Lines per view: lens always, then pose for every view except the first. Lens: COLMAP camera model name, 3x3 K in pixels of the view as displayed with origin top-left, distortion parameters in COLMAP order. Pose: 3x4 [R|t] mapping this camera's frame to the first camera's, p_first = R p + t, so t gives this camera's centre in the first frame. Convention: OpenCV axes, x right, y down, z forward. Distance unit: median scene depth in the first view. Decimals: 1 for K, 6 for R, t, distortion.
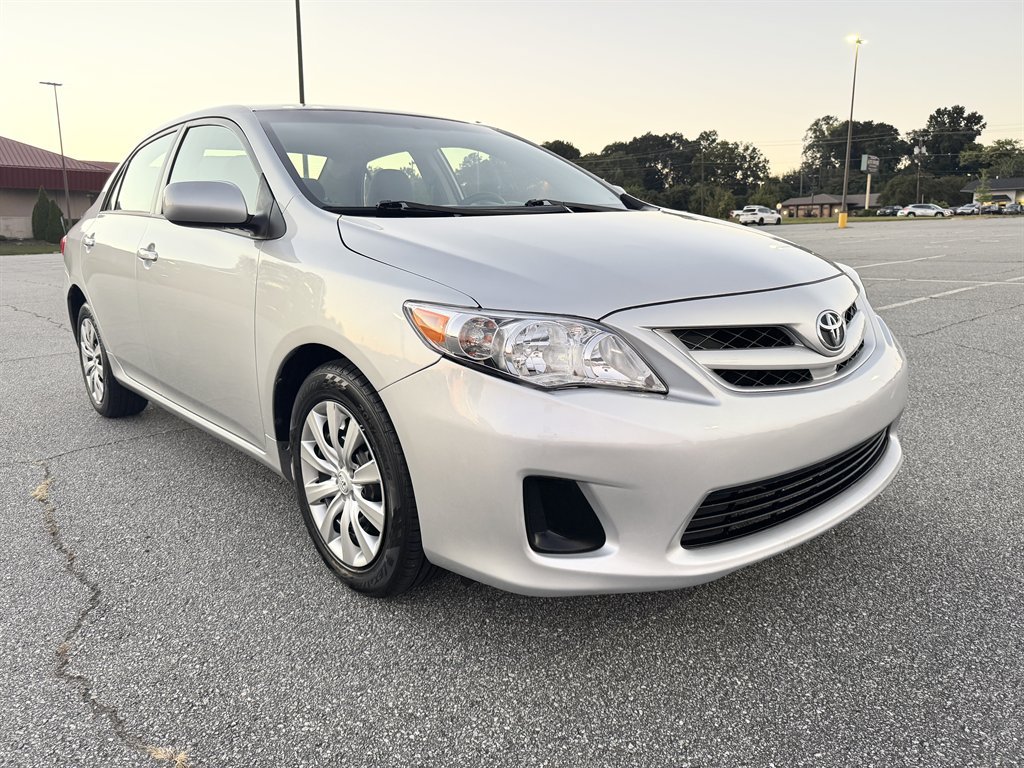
lens RADIAL K [[726.2, 0, 514.3], [0, 726.2, 371.9], [0, 0, 1]] dist [0.003124, -0.007714]
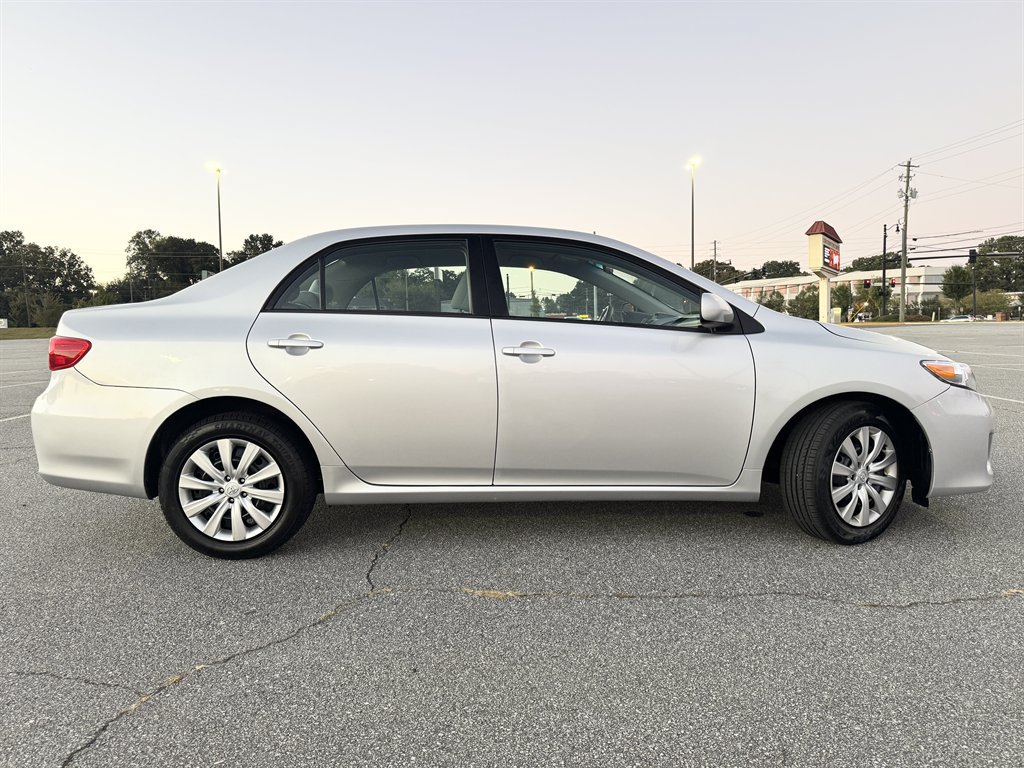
lens RADIAL K [[726.2, 0, 517.4], [0, 726.2, 378.0], [0, 0, 1]] dist [0.003124, -0.007714]
pose [[0.653495, -0.040760, 0.755833, -0.214496], [0.147321, 0.986303, -0.074186, 0.024750], [-0.742456, 0.159830, 0.650549, -0.115538]]
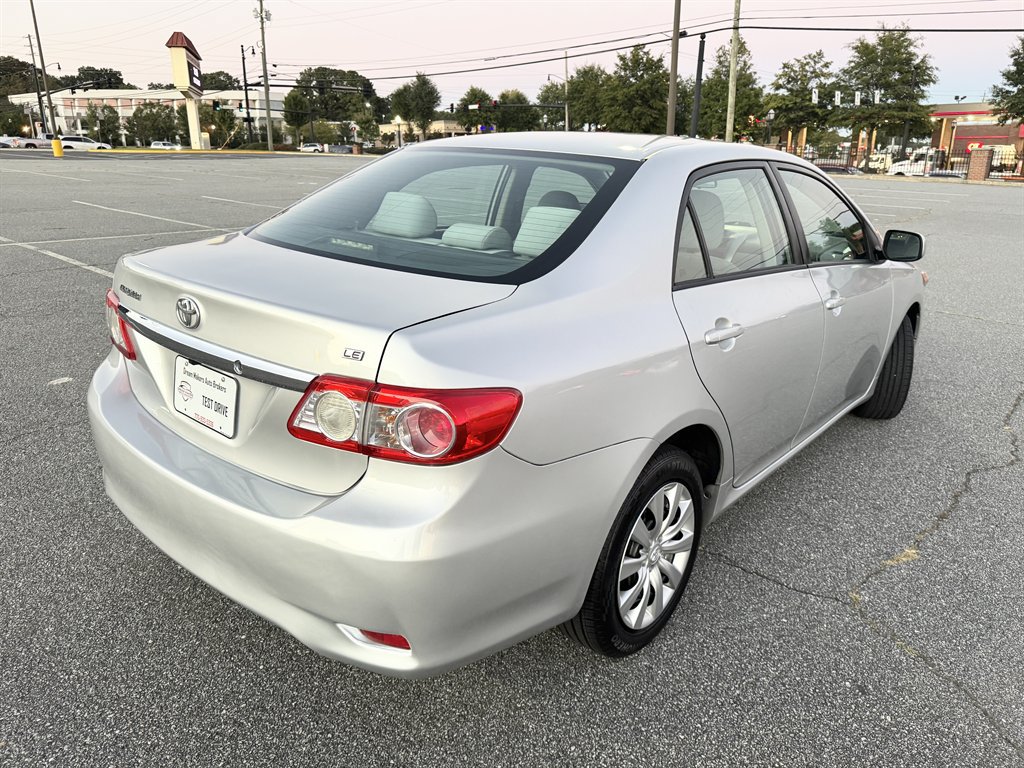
lens RADIAL K [[726.2, 0, 514.2], [0, 726.2, 381.3], [0, 0, 1]] dist [0.003124, -0.007714]
pose [[-0.123301, -0.281047, 0.951740, -0.248083], [0.173286, 0.938226, 0.299506, -0.098140], [-0.977123, 0.201853, -0.066982, 0.260058]]
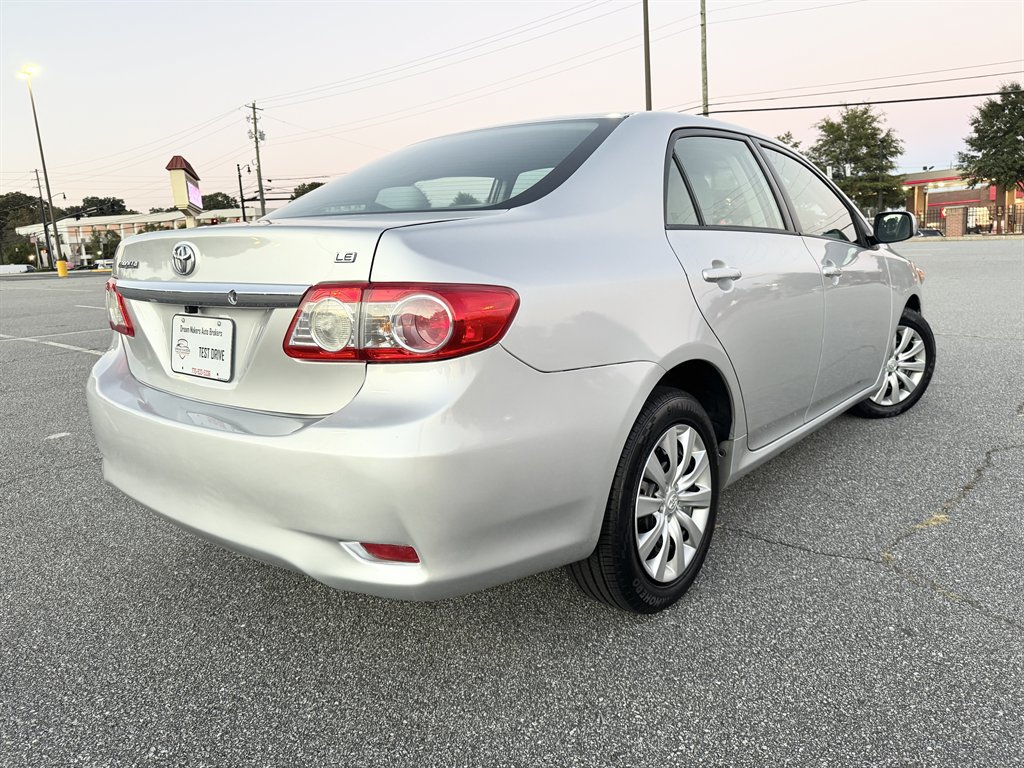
lens RADIAL K [[726.2, 0, 508.7], [0, 726.2, 380.7], [0, 0, 1]] dist [0.003124, -0.007714]
pose [[-0.129720, -0.150581, 0.980050, -0.253008], [0.235555, 0.955426, 0.177976, -0.055691], [-0.963165, 0.253943, -0.088467, 0.269553]]
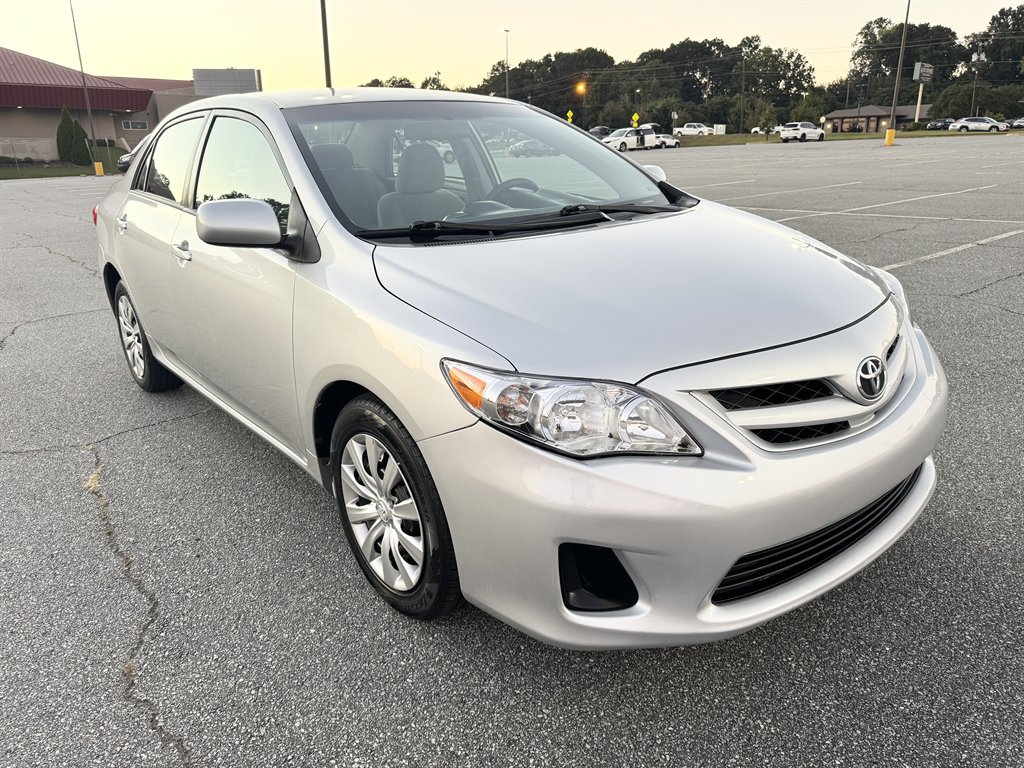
lens RADIAL K [[726.2, 0, 517.2], [0, 726.2, 382.4], [0, 0, 1]] dist [0.003124, -0.007714]
pose [[0.999364, 0.005611, -0.035214, -0.002073], [-0.001261, 0.992484, 0.122371, -0.036332], [0.035636, -0.122249, 0.991860, 0.000773]]
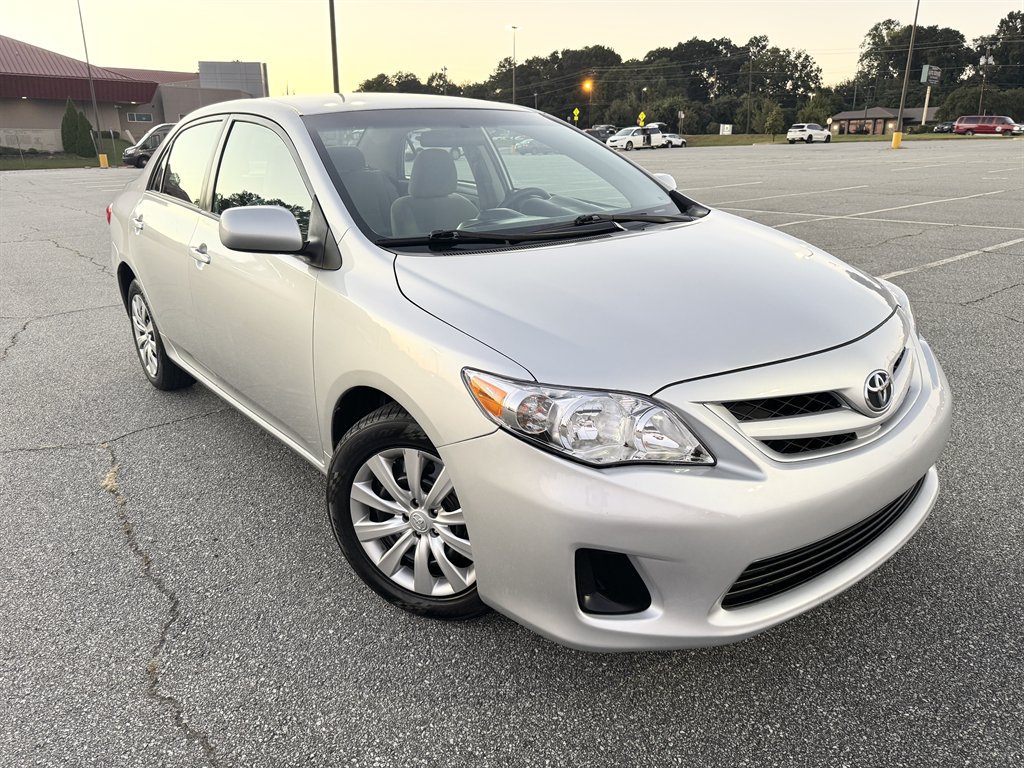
lens RADIAL K [[726.2, 0, 520.7], [0, 726.2, 386.2], [0, 0, 1]] dist [0.003124, -0.007714]
pose [[0.999256, 0.019019, -0.033560, -0.006953], [-0.014485, 0.991340, 0.130518, -0.040568], [0.035751, -0.129934, 0.990878, -0.003746]]
